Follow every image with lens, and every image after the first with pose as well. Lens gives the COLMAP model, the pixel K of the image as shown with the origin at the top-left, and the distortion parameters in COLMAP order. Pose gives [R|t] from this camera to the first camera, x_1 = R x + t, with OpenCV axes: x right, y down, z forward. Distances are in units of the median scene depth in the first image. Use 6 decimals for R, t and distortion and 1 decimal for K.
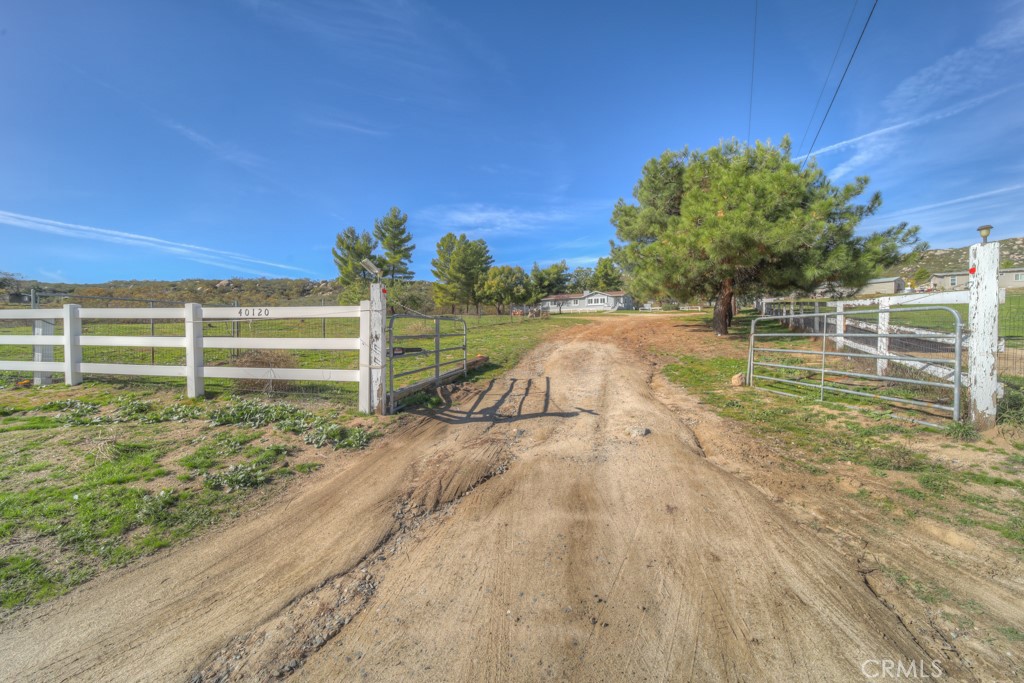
lens RADIAL K [[370.4, 0, 506.8], [0, 370.4, 323.8], [0, 0, 1]] dist [0.000871, -0.000063]
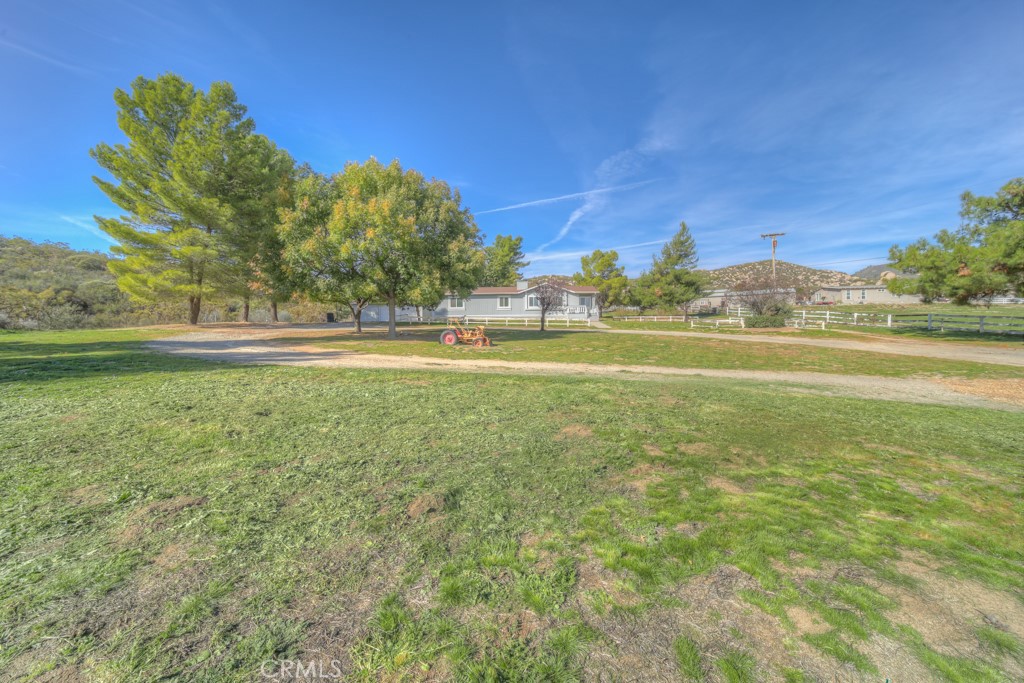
lens RADIAL K [[361.4, 0, 510.5], [0, 361.4, 334.3], [0, 0, 1]] dist [-0.000563, -0.000350]
pose [[0.865629, -0.008212, 0.500618, -0.060865], [-0.007099, 0.999564, 0.028672, -0.029376], [-0.500635, -0.028373, 0.865193, 0.590872]]
